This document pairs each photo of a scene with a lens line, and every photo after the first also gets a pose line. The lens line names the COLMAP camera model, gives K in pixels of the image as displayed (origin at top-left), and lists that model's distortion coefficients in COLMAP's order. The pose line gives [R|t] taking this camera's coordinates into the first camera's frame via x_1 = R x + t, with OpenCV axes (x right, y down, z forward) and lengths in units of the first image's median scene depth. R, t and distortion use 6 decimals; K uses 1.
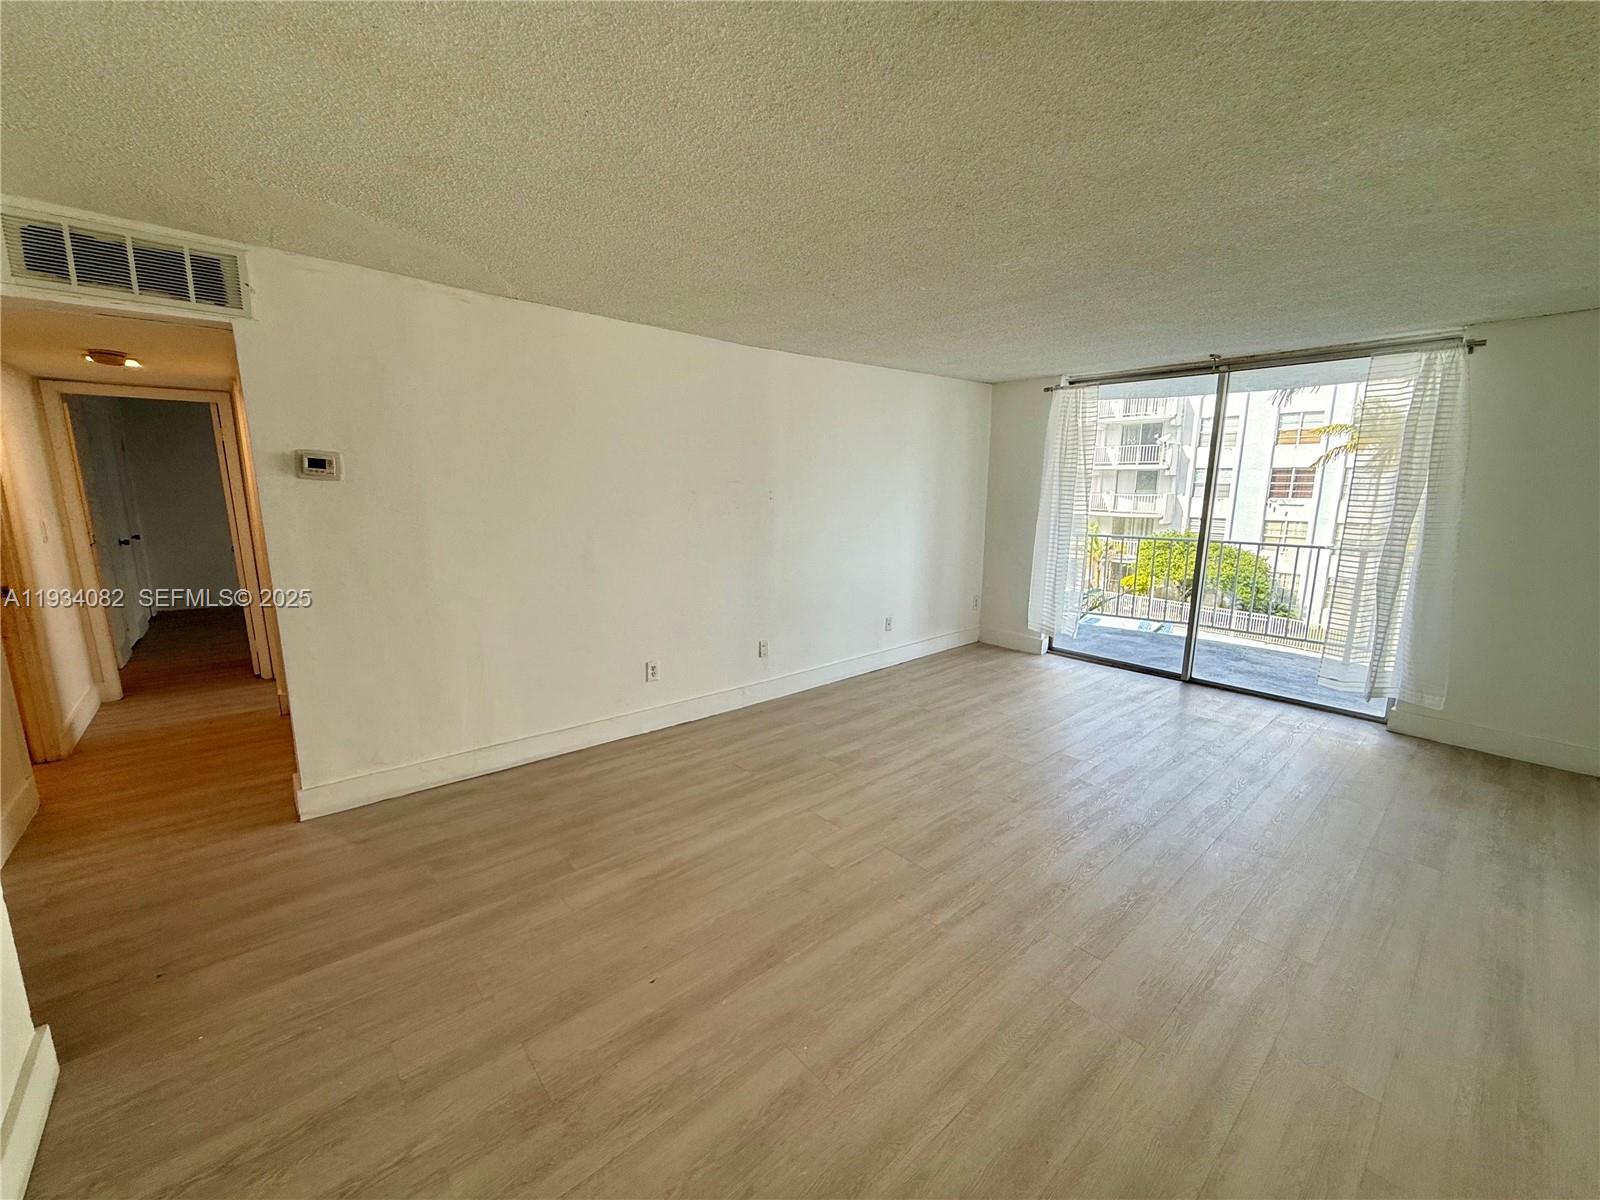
lens RADIAL K [[638.8, 0, 800.0], [0, 638.8, 600.0], [0, 0, 1]] dist [-0.002094, -0.000177]
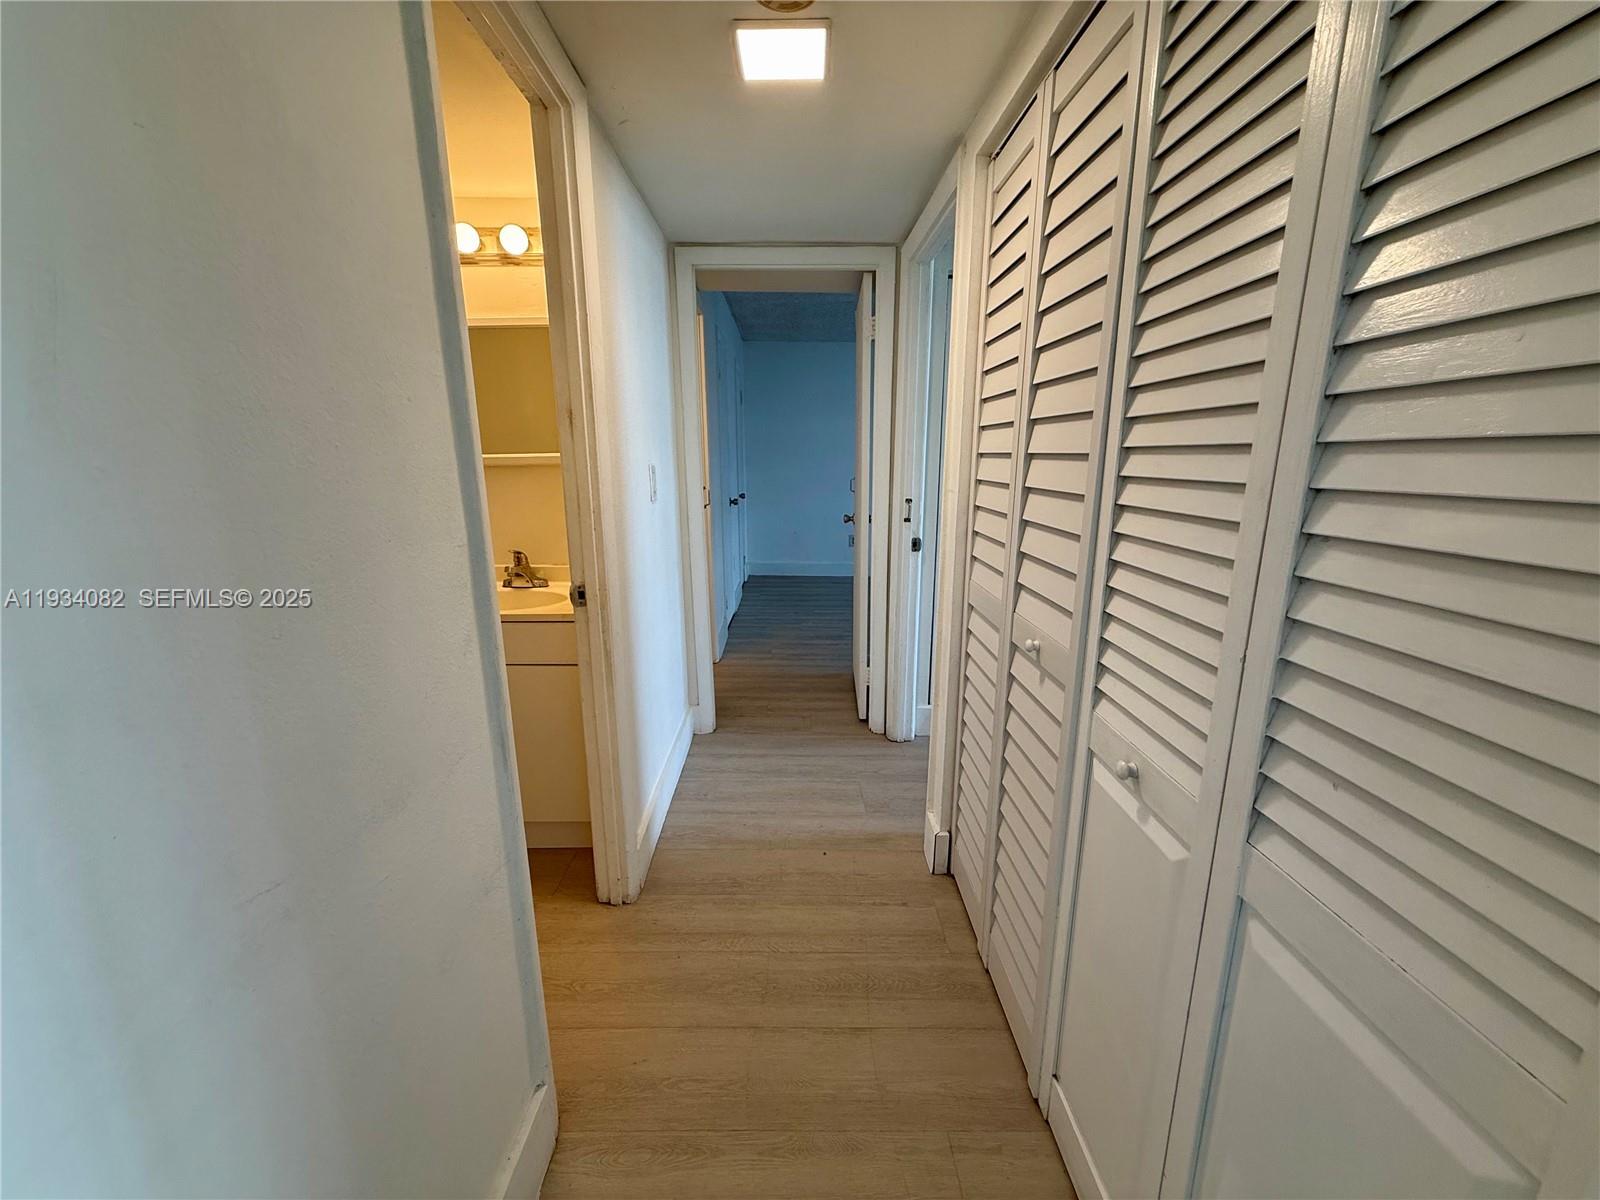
lens RADIAL K [[638.8, 0, 800.0], [0, 638.8, 600.0], [0, 0, 1]] dist [-0.002094, -0.000177]
pose [[0.765771, 0.134956, -0.628794, -0.591750], [-0.108320, 0.990832, 0.080743, -0.052460], [0.633926, 0.006280, 0.773369, 0.535739]]
